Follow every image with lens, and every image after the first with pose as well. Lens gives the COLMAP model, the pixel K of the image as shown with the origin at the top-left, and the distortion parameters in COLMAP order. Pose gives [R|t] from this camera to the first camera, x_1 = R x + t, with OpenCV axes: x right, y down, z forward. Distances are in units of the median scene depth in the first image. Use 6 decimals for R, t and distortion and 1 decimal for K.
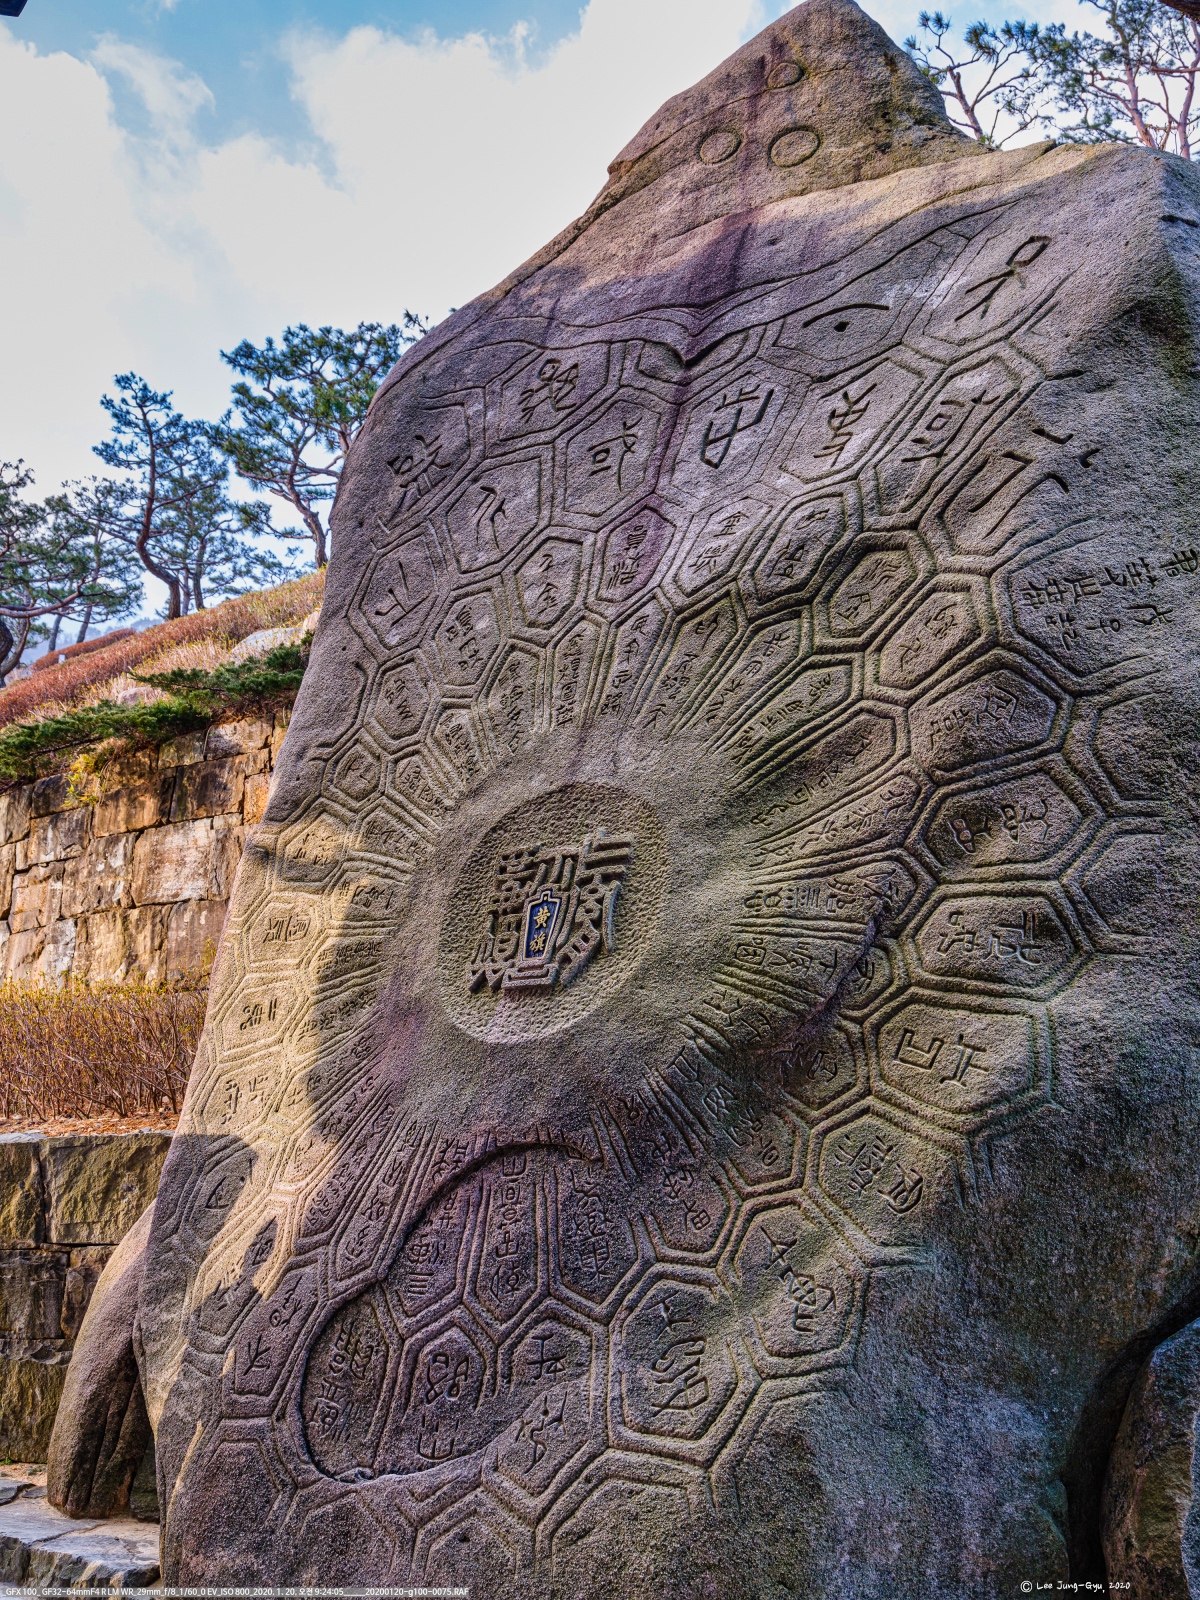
lens RADIAL K [[1538.0, 0, 657.0], [0, 1538.0, 842.6], [0, 0, 1]] dist [0.007667, -0.022113]
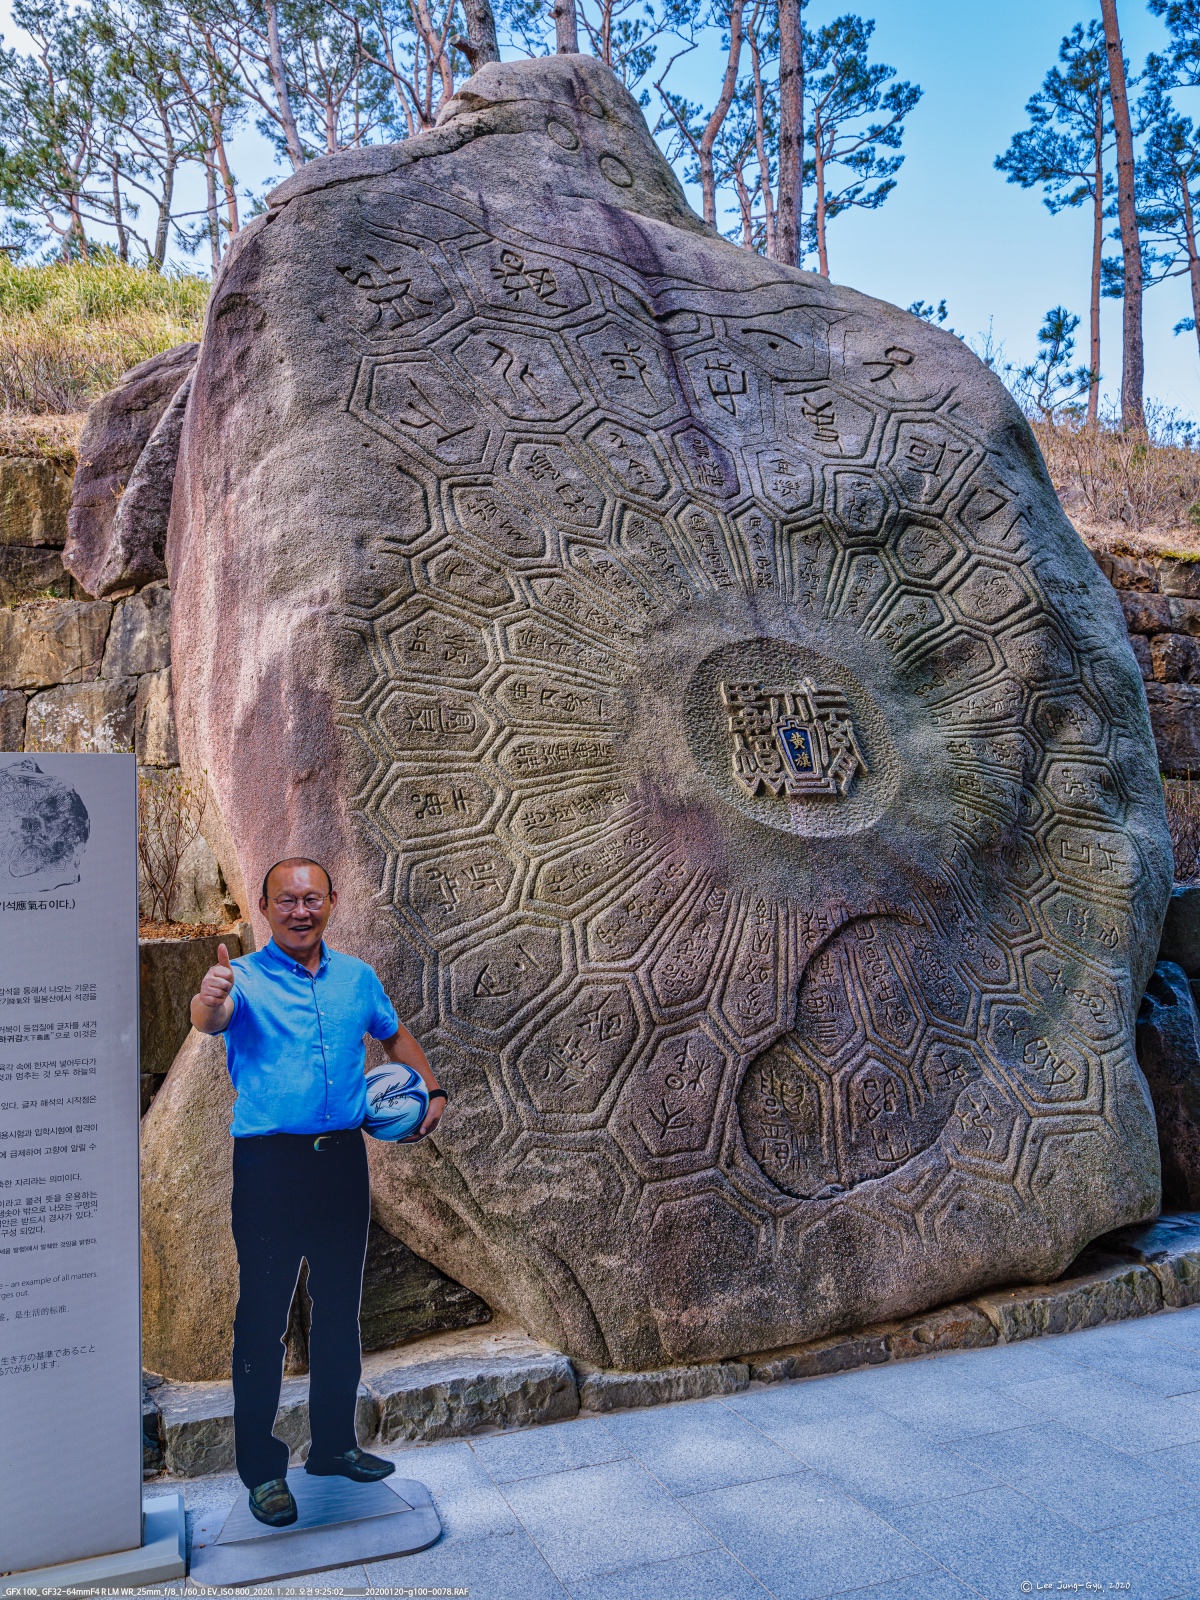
lens RADIAL K [[1229.6, 0, 600.0], [0, 1229.6, 800.0], [0, 0, 1]] dist [-0.003794, 0.004223]
pose [[0.577069, 0.096917, 0.810924, -1.039275], [-0.098356, 0.993954, -0.048800, 0.172419], [-0.810751, -0.051598, 0.583112, 0.591334]]
